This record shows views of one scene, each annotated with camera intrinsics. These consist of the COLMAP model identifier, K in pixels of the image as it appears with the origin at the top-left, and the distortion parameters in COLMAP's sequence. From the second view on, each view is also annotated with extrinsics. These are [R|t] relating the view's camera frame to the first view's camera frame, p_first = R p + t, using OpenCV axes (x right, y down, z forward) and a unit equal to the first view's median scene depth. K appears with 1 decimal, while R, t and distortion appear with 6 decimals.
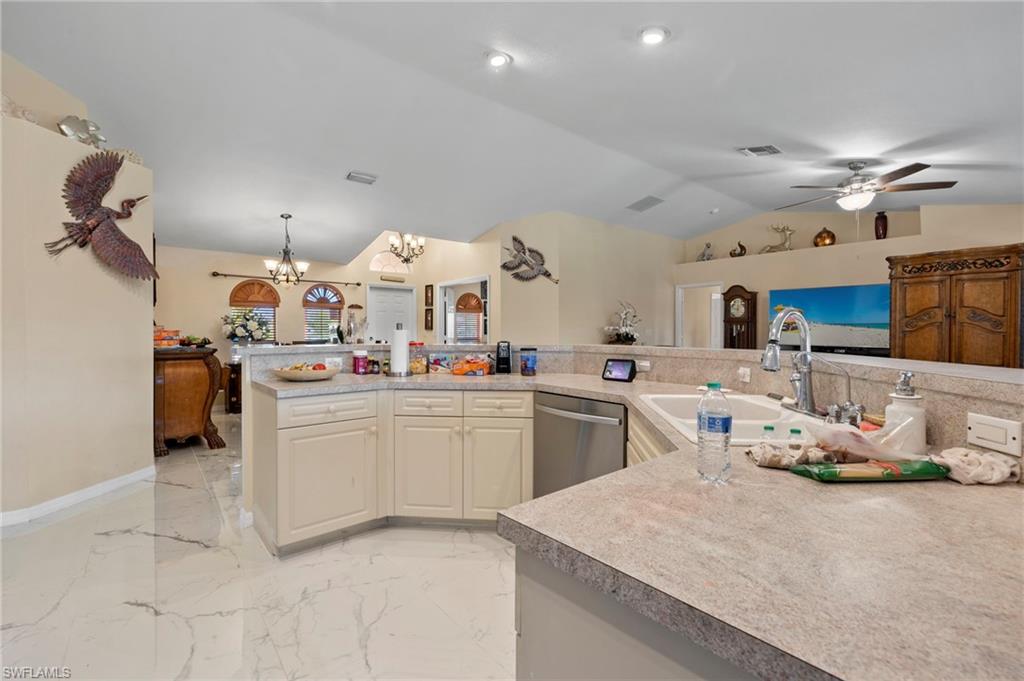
lens RADIAL K [[435.8, 0, 517.3], [0, 435.8, 332.9], [0, 0, 1]] dist [0.003479, -0.000741]
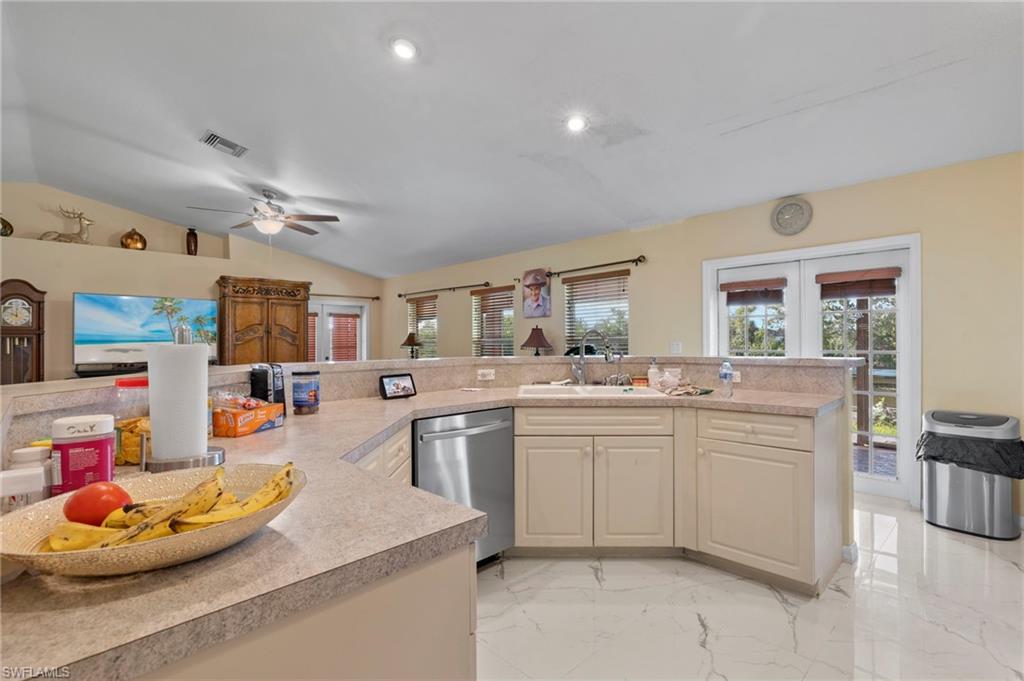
lens RADIAL K [[469.8, 0, 501.5], [0, 469.8, 341.3], [0, 0, 1]] dist [-0.001061, 0.000682]
pose [[-0.017171, -0.000015, 0.999853, -0.329975], [0.013262, 0.999912, 0.000243, -0.002945], [-0.999765, 0.013264, -0.017170, 0.340057]]
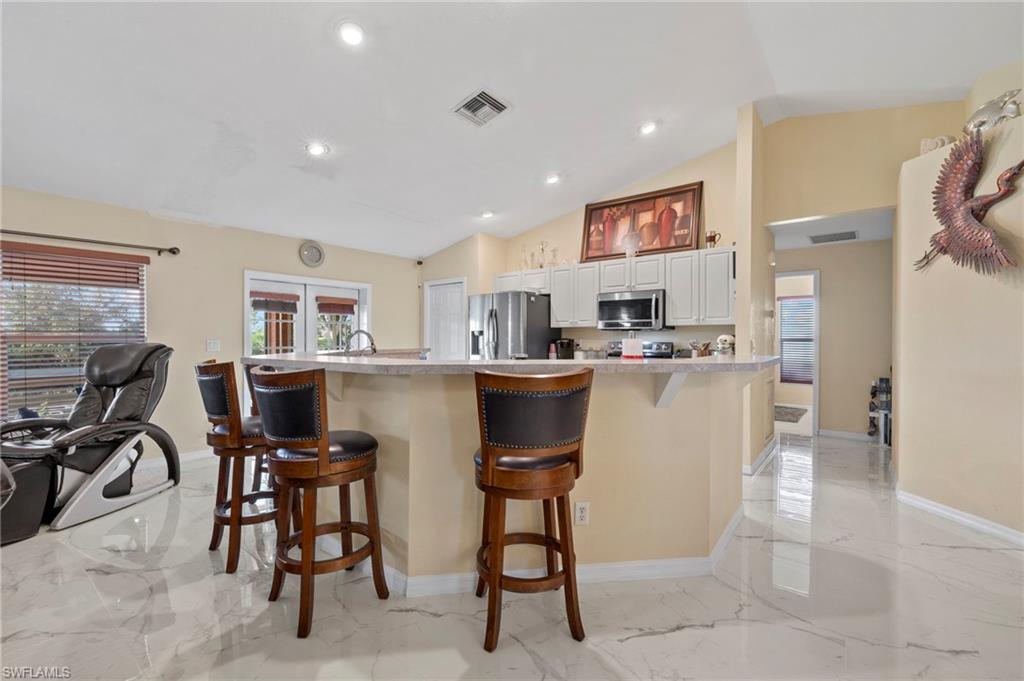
lens RADIAL K [[435.8, 0, 511.5], [0, 435.8, 340.1], [0, 0, 1]] dist [0.003479, -0.000741]
pose [[-0.980839, 0.001162, -0.194819, 0.066011], [-0.001099, 0.999933, 0.011497, -0.007050], [0.194819, 0.011490, -0.980772, 0.858748]]
